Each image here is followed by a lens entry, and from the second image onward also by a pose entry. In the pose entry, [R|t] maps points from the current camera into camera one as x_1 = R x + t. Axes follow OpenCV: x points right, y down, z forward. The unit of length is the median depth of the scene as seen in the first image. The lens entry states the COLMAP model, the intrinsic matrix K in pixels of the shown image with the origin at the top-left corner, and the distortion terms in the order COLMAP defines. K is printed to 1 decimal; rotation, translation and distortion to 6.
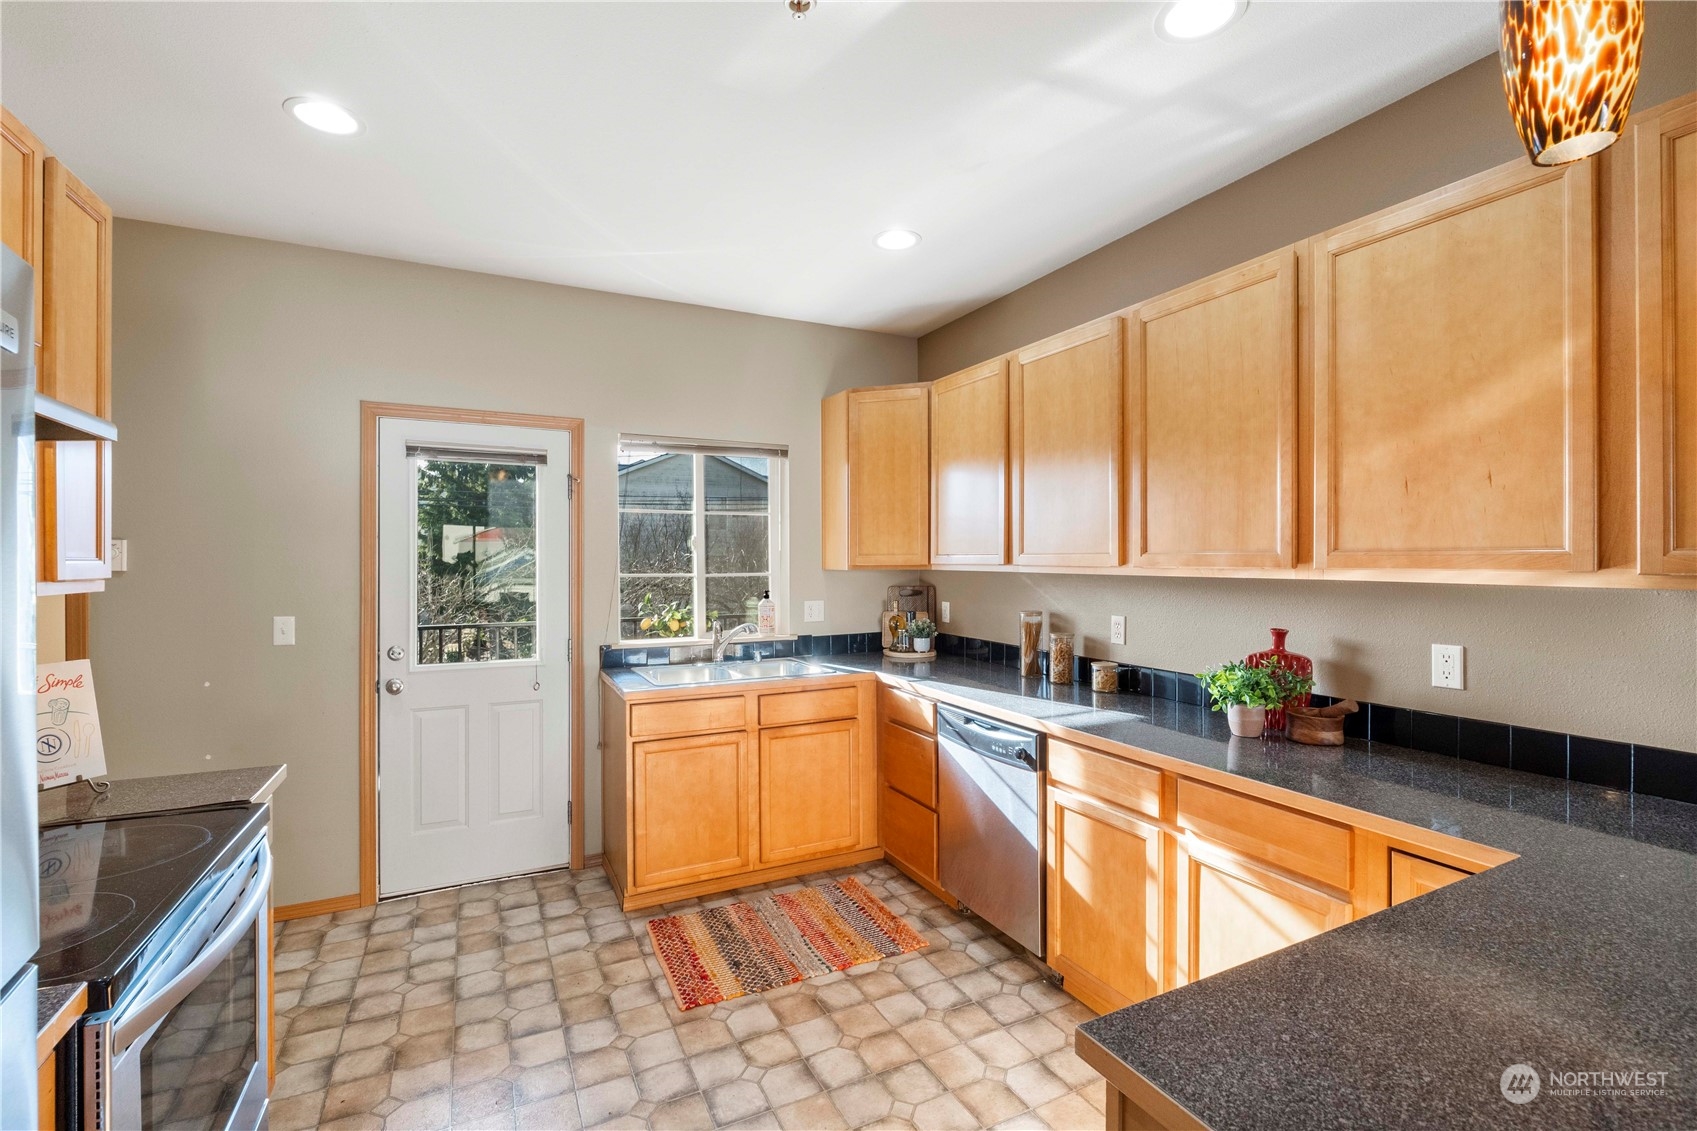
lens RADIAL K [[768.3, 0, 843.4], [0, 768.3, 558.9], [0, 0, 1]] dist [-0.000835, -0.000259]
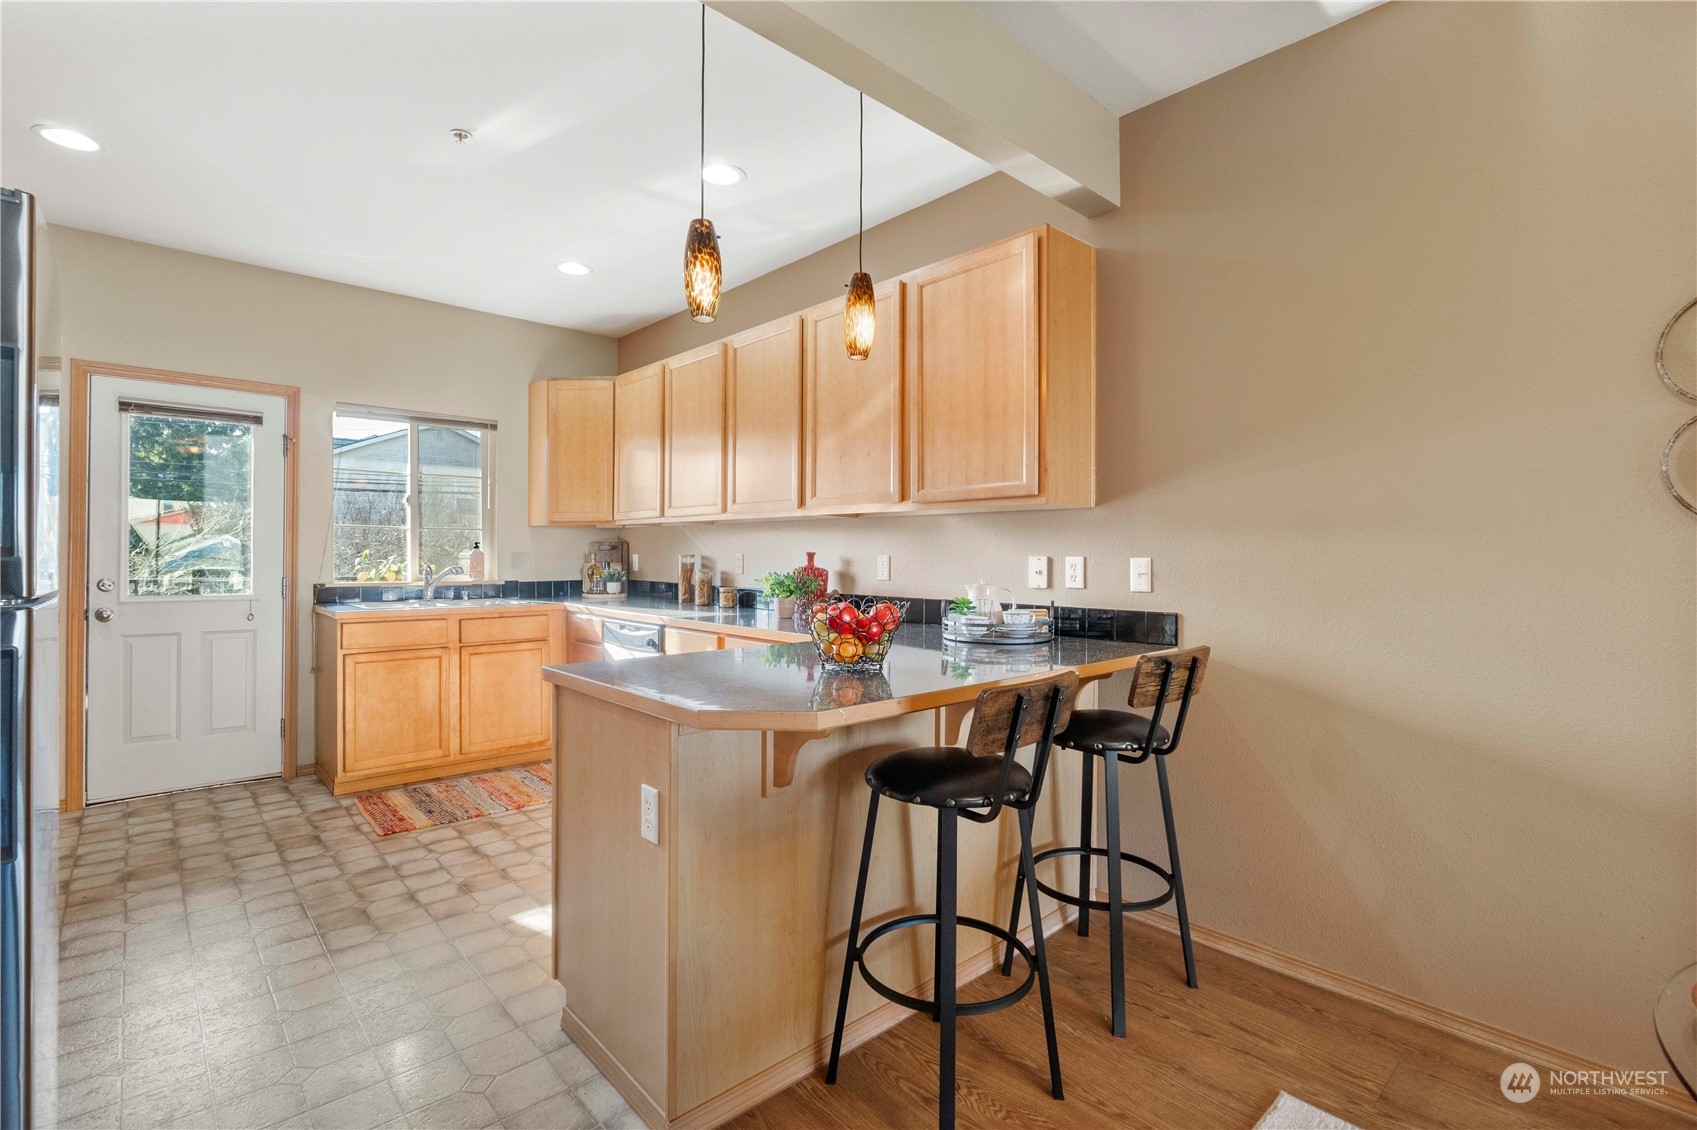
lens RADIAL K [[792.5, 0, 850.1], [0, 792.5, 551.7], [0, 0, 1]] dist [-0.002121, -0.000453]
pose [[0.960024, 0.007624, 0.279814, 0.140502], [-0.007102, 0.999971, -0.002879, 0.069332], [-0.279828, 0.000776, 0.960050, -0.419486]]
